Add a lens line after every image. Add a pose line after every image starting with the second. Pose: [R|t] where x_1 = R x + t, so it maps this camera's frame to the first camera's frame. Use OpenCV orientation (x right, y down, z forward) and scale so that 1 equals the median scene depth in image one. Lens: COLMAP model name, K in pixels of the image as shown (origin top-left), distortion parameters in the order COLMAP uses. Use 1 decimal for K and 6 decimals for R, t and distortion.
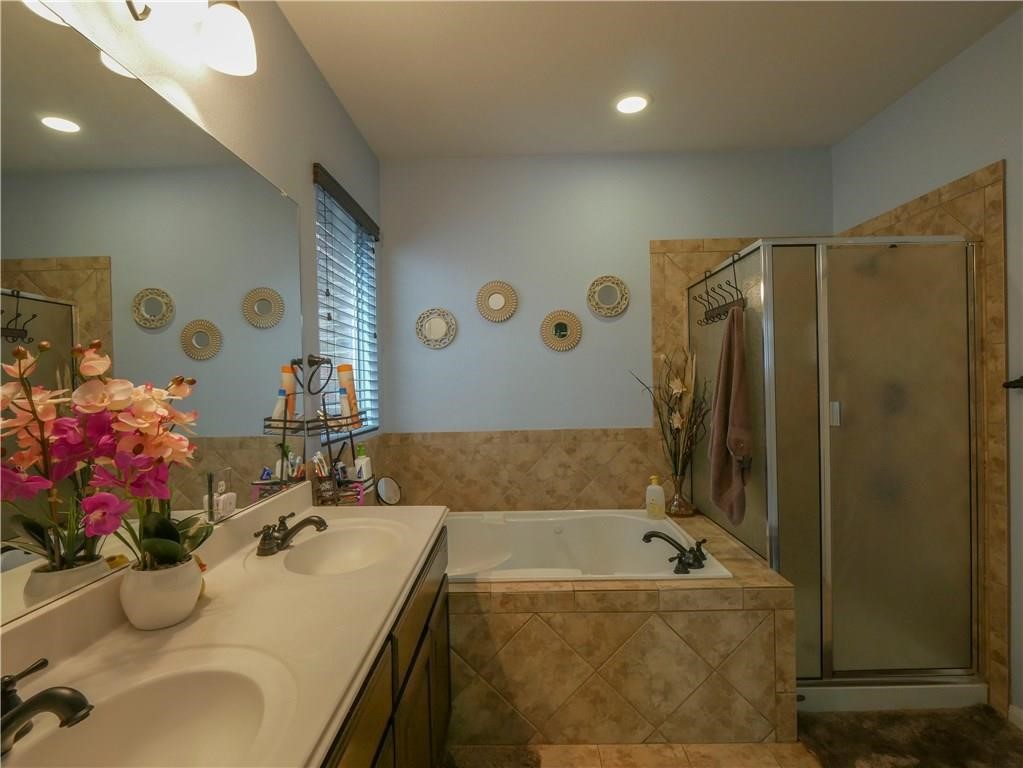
lens RADIAL K [[532.7, 0, 513.0], [0, 532.7, 383.5], [0, 0, 1]] dist [-0.009627, -0.001999]
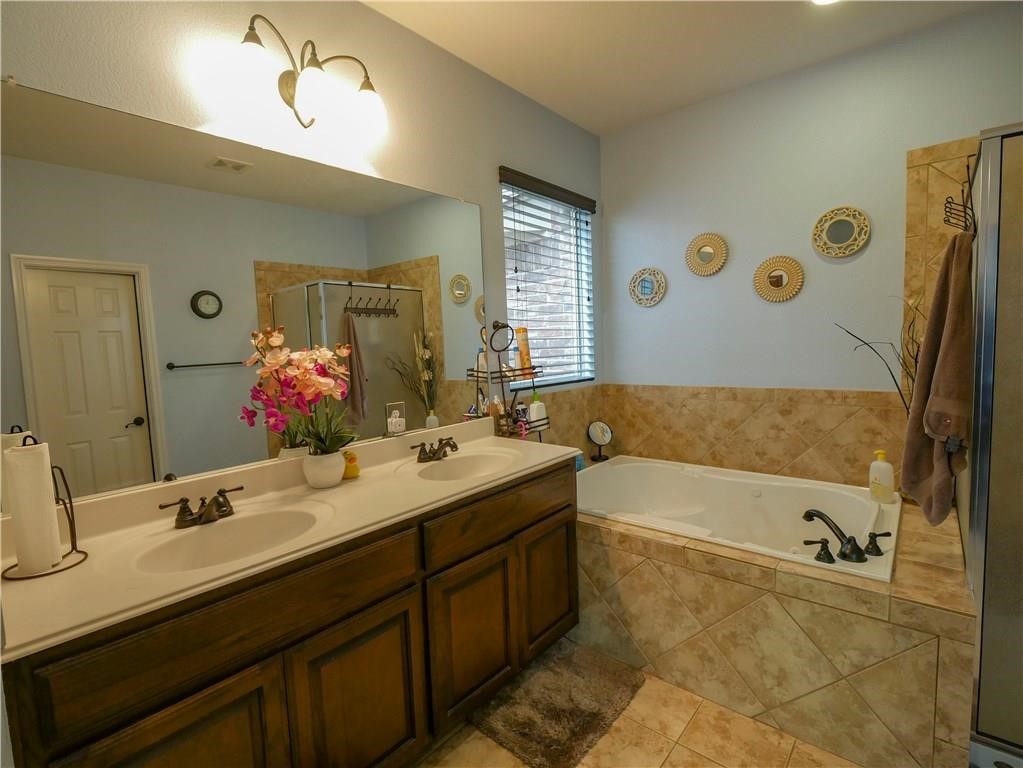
lens RADIAL K [[493.4, 0, 511.0], [0, 493.4, 386.0], [0, 0, 1]] dist [-0.018312, -0.000337]
pose [[0.766002, 0.048273, -0.641023, 0.416069], [0.017919, 0.995186, 0.096355, -0.011045], [0.642589, -0.085295, 0.761449, 0.093341]]
